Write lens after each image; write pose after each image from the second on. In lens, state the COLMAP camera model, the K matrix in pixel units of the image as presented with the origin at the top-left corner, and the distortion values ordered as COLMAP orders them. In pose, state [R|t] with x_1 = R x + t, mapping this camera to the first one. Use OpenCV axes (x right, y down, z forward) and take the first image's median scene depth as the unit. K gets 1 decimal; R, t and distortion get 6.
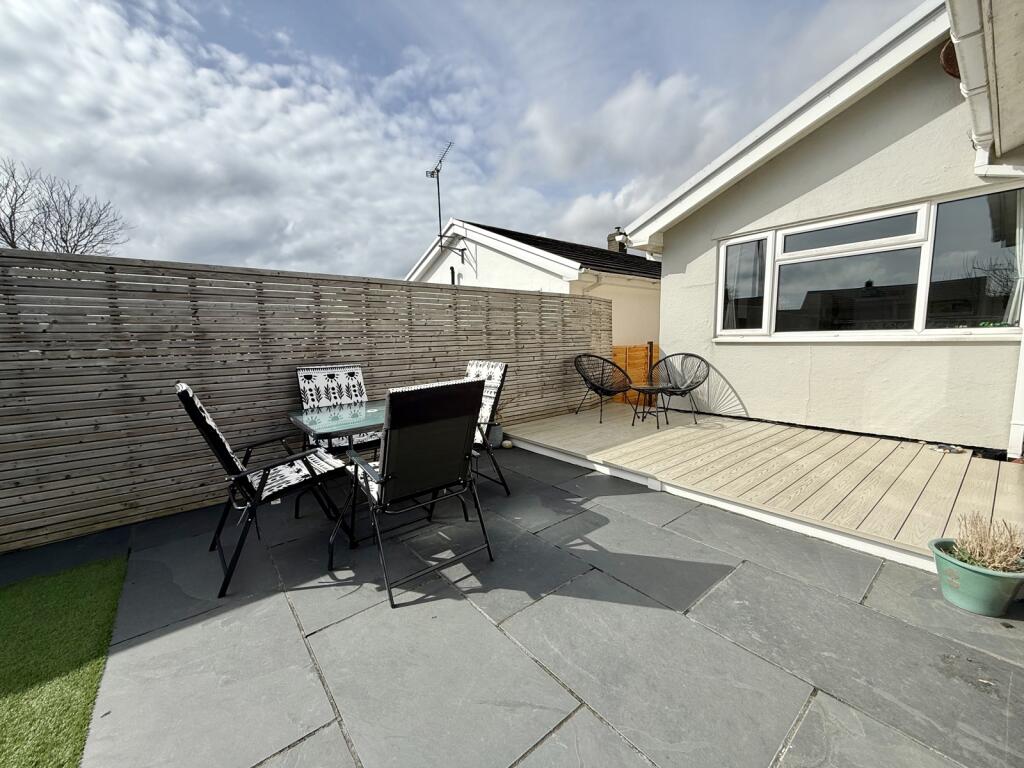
lens RADIAL K [[406.7, 0, 507.8], [0, 406.7, 388.4], [0, 0, 1]] dist [-0.001590, 0.000361]
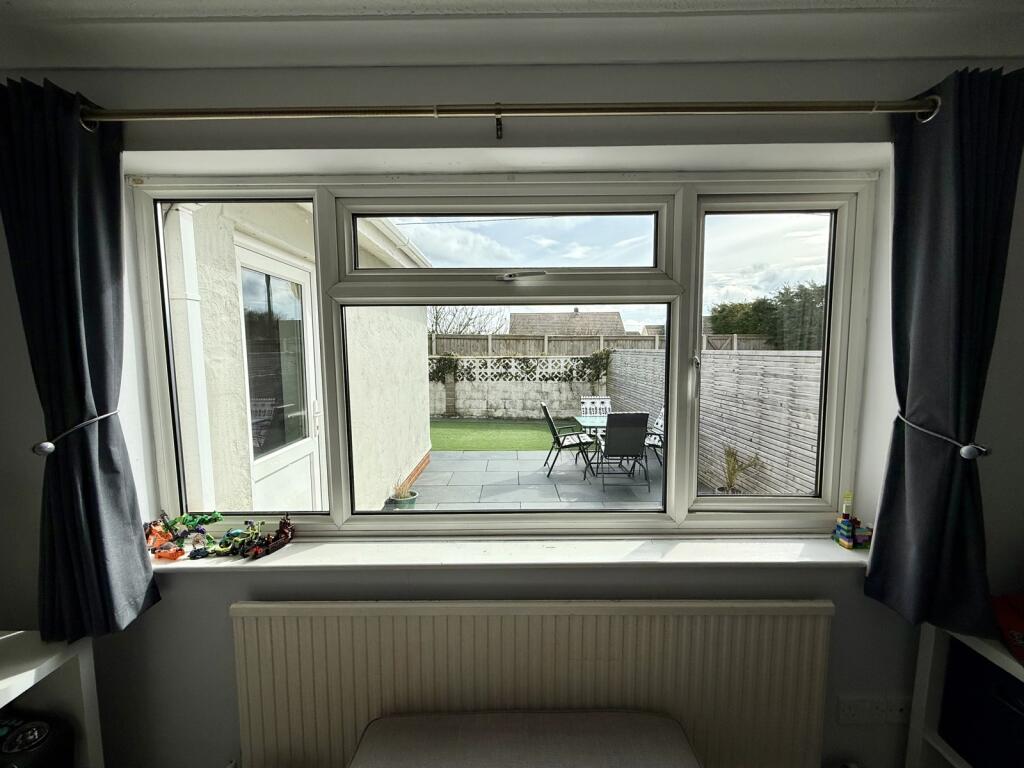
lens RADIAL K [[406.7, 0, 509.3], [0, 406.7, 383.6], [0, 0, 1]] dist [-0.001590, 0.000361]
pose [[-0.638990, 0.090025, -0.763929, 1.210089], [-0.071411, 0.981896, 0.175443, -0.354409], [0.765893, 0.166659, -0.620993, 1.372980]]
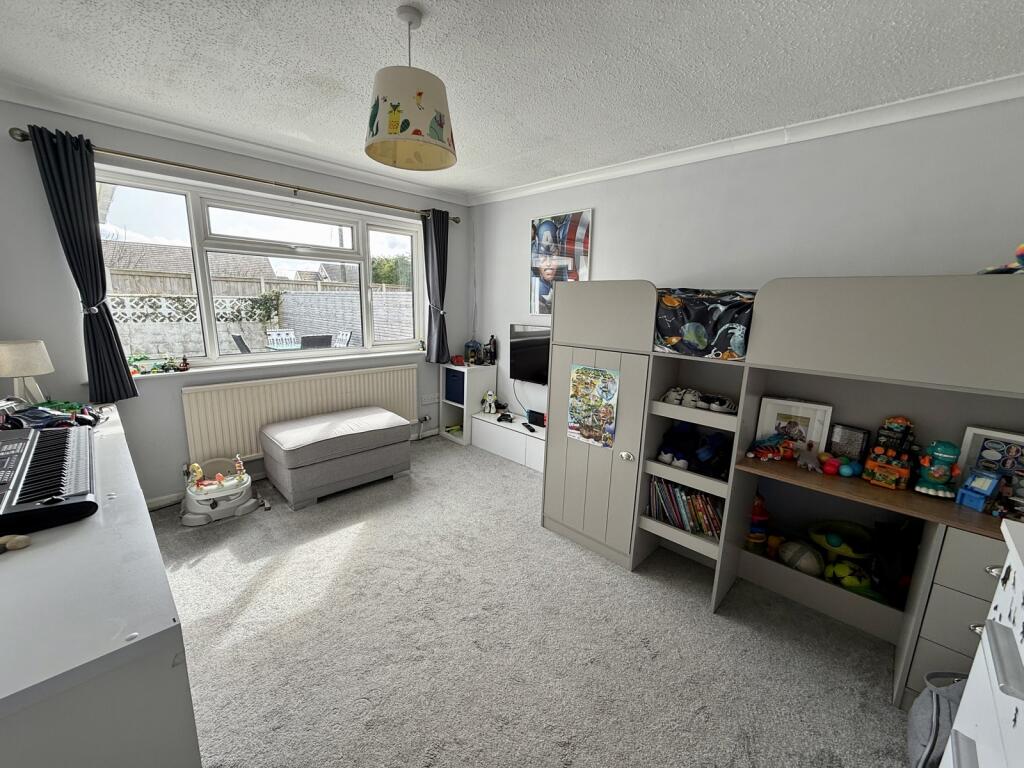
lens RADIAL K [[406.7, 0, 509.7], [0, 406.7, 385.0], [0, 0, 1]] dist [-0.001590, 0.000361]
pose [[0.102930, 0.223833, -0.969177, 1.887279], [-0.143063, 0.967553, 0.208264, -0.345210], [0.984347, 0.117217, 0.131612, 1.506206]]
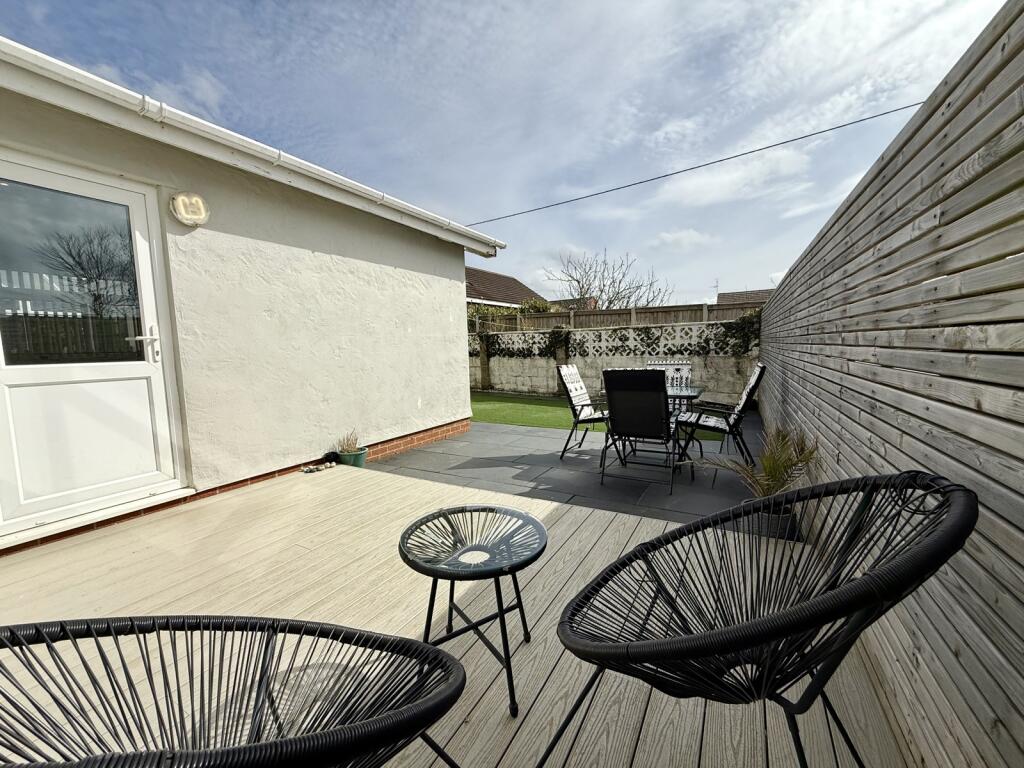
lens RADIAL K [[406.7, 0, 507.5], [0, 406.7, 387.0], [0, 0, 1]] dist [-0.001590, 0.000361]
pose [[-0.933161, 0.083354, -0.349661, 0.517379], [0.006603, 0.976553, 0.215176, -0.208287], [0.359398, 0.198485, -0.911832, 1.567189]]
